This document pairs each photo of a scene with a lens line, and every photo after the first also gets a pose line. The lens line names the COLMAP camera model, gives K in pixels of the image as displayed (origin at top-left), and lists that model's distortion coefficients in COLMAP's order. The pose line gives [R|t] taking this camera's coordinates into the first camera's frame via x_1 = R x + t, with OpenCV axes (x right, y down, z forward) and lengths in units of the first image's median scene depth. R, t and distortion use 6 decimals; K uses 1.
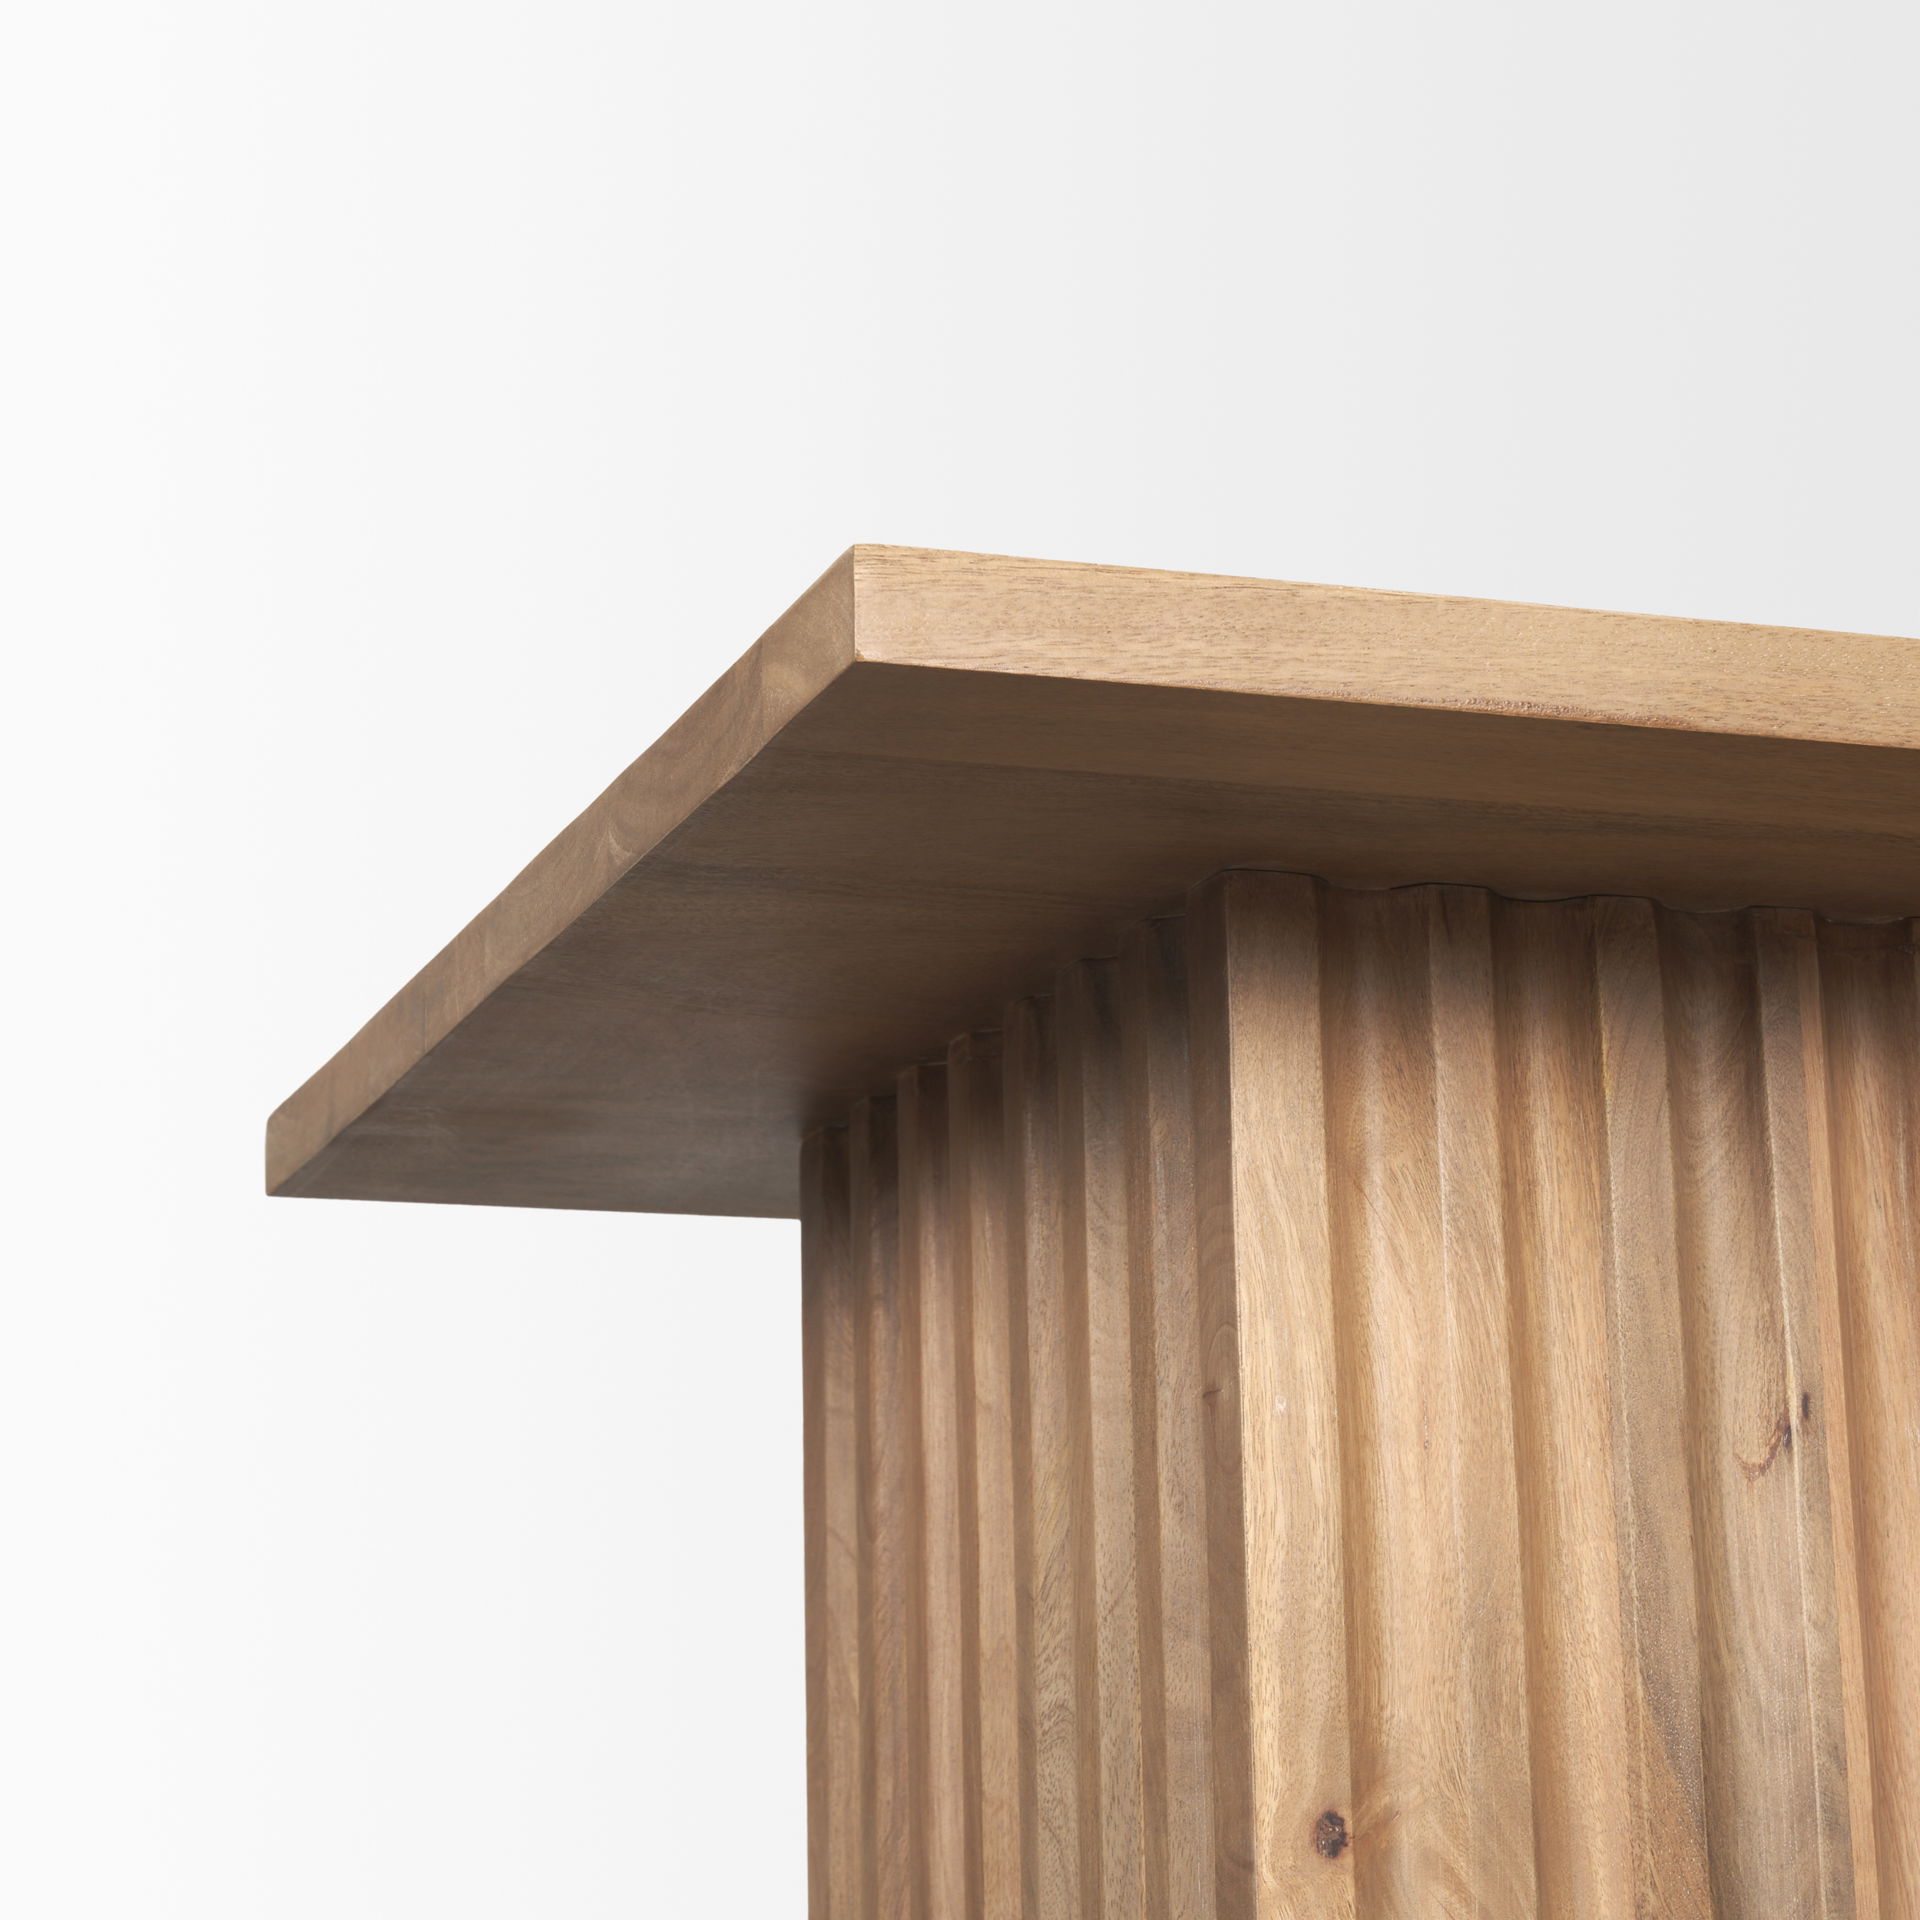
lens RADIAL K [[4114.2, 0, 960.0], [0, 4114.2, 960.0], [0, 0, 1]] dist [-0.040244, -0.226450]
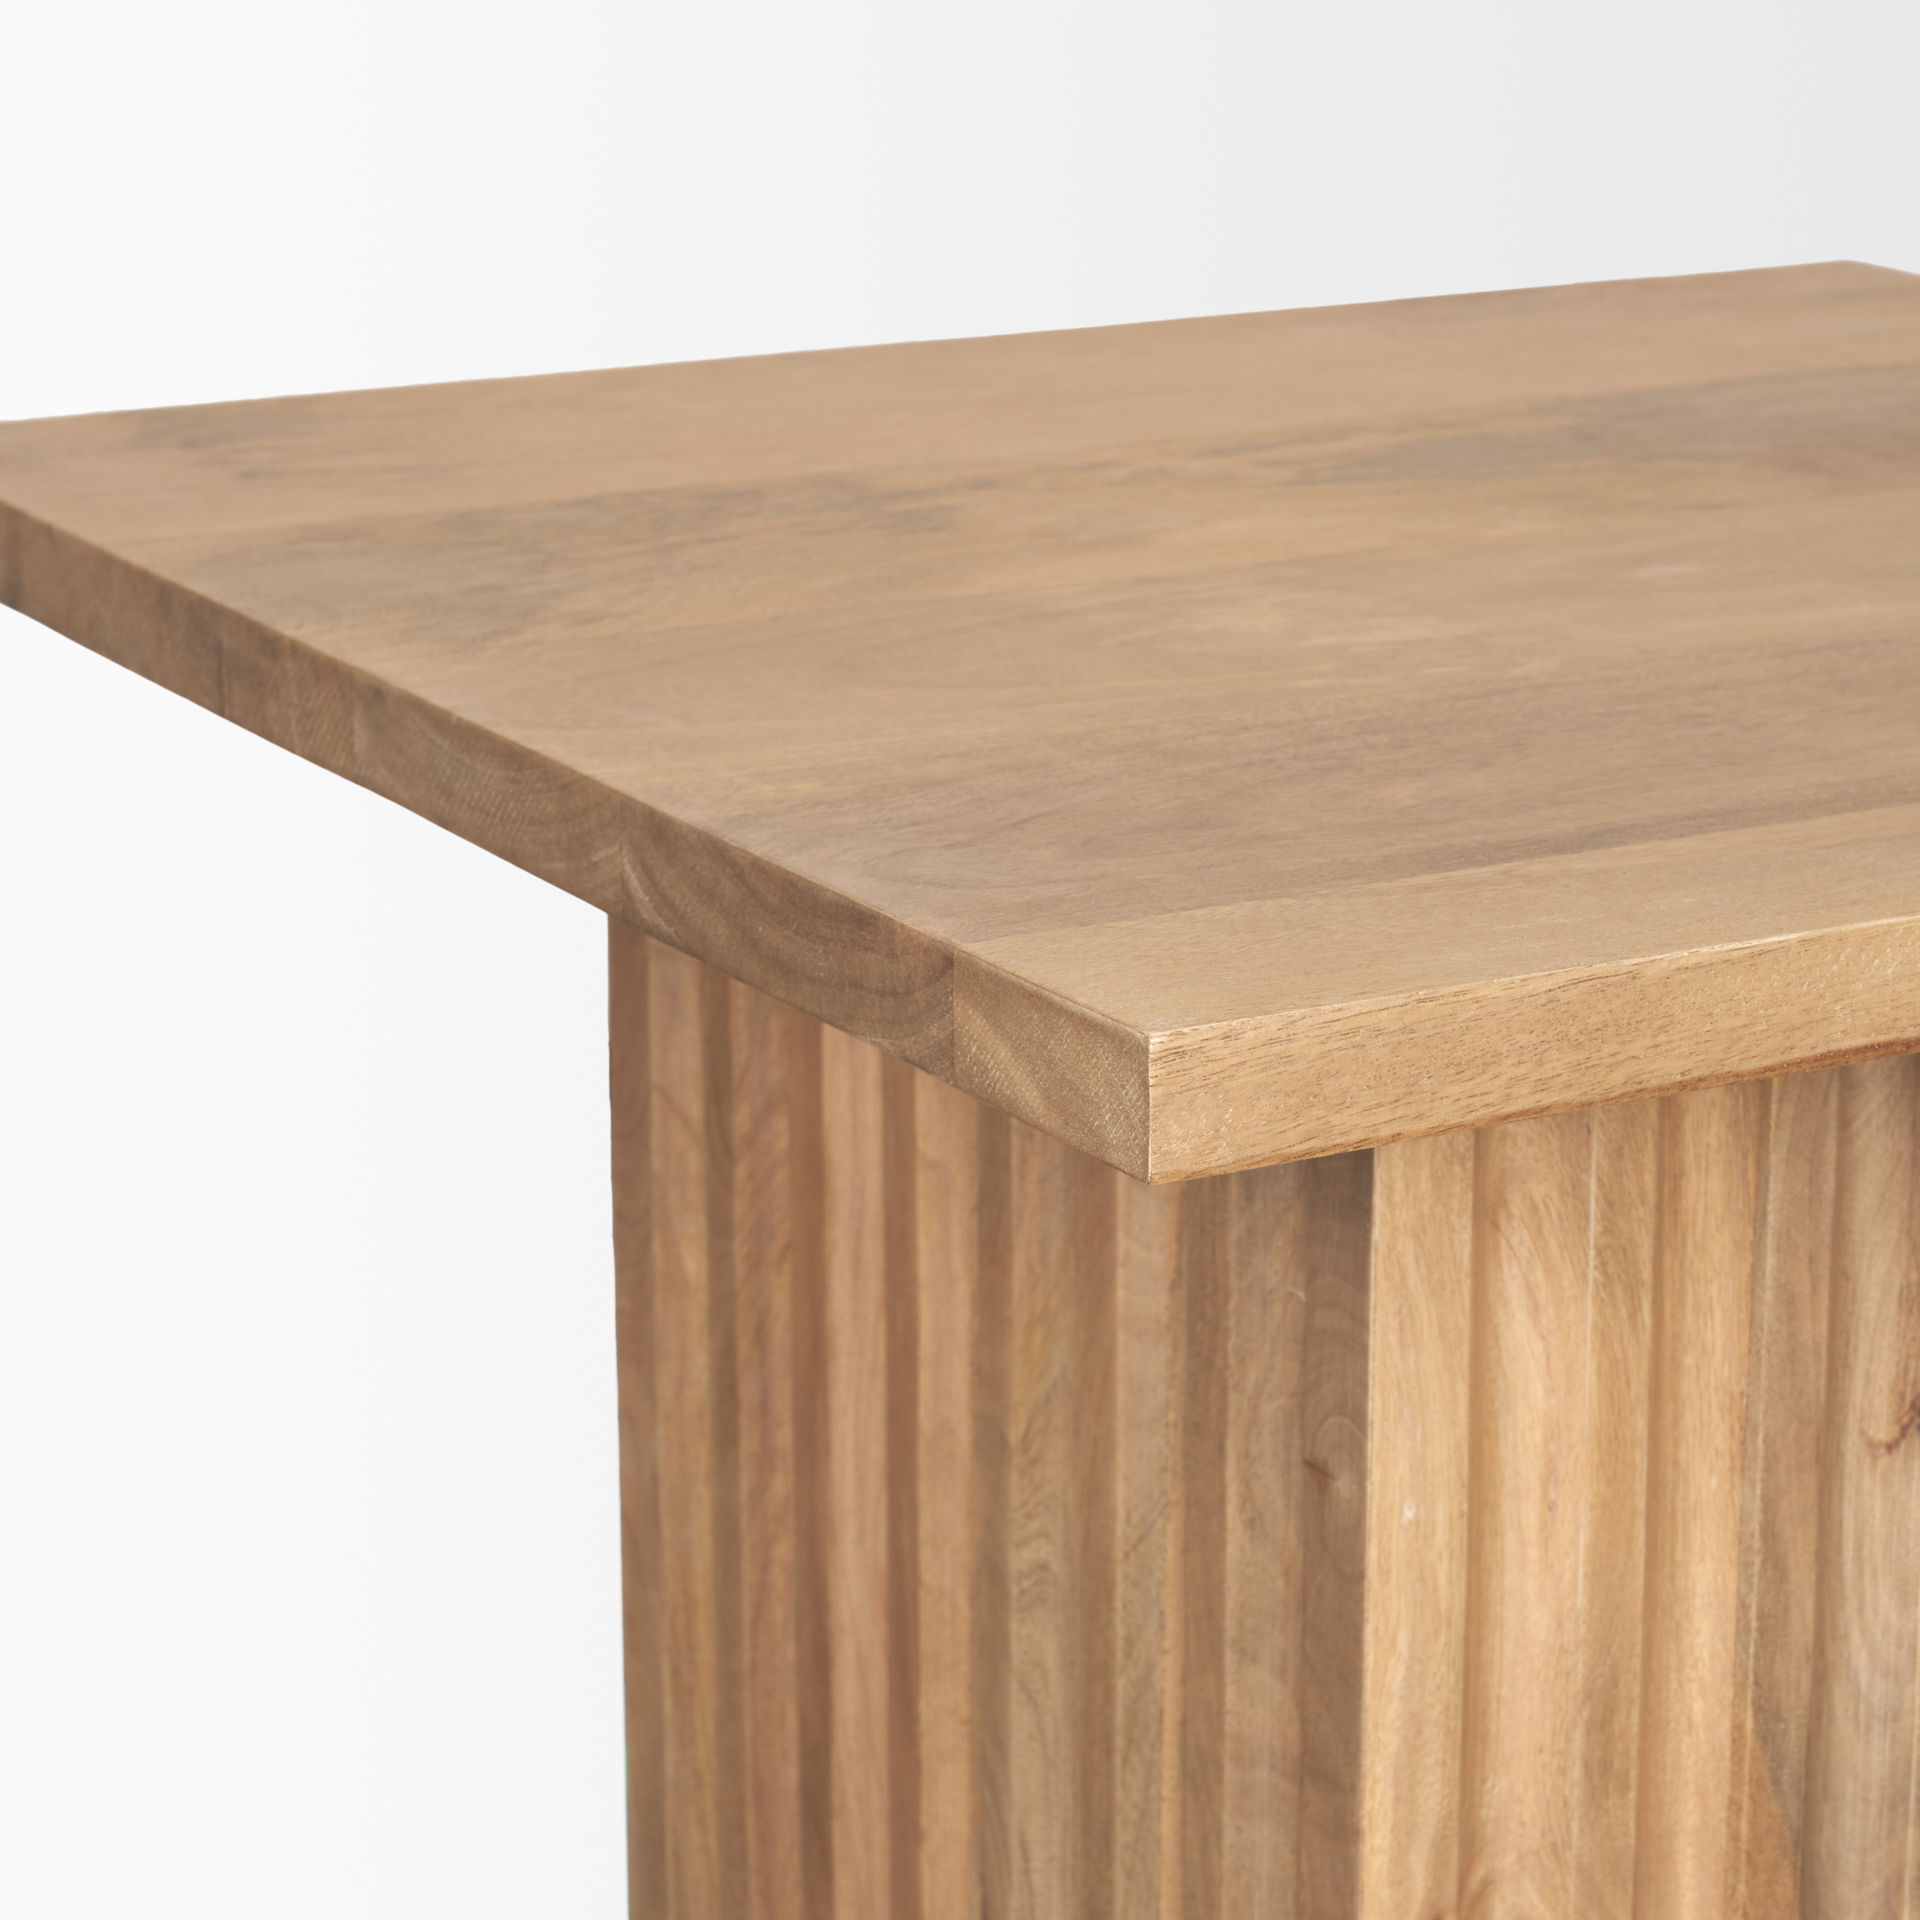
lens RADIAL K [[5033.2, 0, 826.1], [0, 5033.2, 960.8], [0, 0, 1]] dist [0.018659, -0.572831]
pose [[0.987685, -0.033052, 0.152927, -0.200901], [-0.043649, 0.880414, 0.472194, -0.486588], [-0.150247, -0.473053, 0.868128, 0.140107]]
